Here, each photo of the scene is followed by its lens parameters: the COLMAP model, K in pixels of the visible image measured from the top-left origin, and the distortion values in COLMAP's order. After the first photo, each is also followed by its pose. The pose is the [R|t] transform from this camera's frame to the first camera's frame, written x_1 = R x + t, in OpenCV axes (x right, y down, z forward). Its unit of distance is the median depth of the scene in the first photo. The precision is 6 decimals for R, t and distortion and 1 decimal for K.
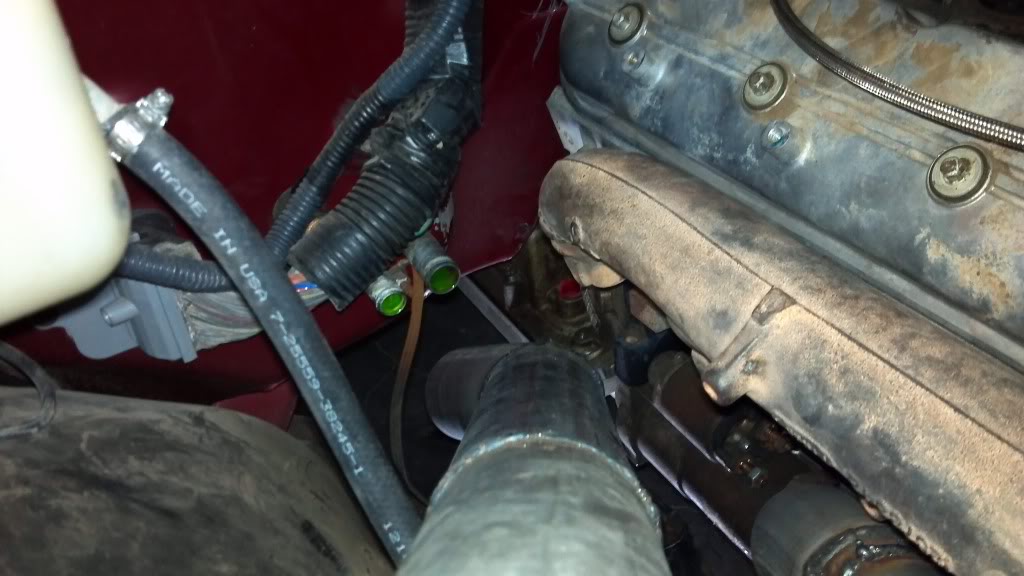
lens RADIAL K [[1071.2, 0, 512.0], [0, 1071.2, 288.0], [0, 0, 1]] dist [0.111137, -0.366172]
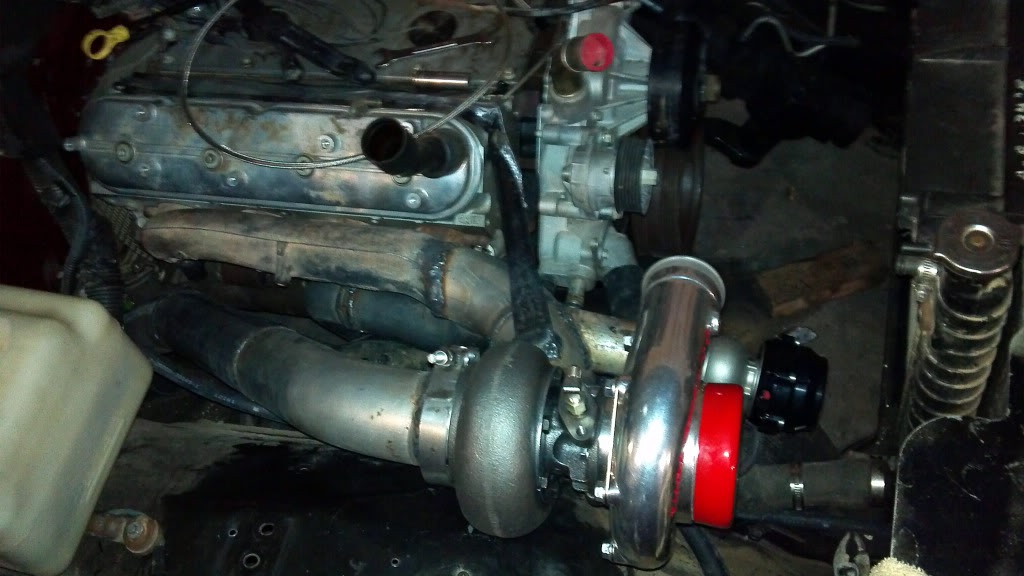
lens RADIAL K [[1071.2, 0, 512.0], [0, 1071.2, 288.0], [0, 0, 1]] dist [0.111137, -0.366172]
pose [[0.696361, -0.600320, 0.393315, -0.476067], [0.480265, 0.797023, 0.366197, -0.600641], [-0.533316, -0.066110, 0.843329, -1.593521]]
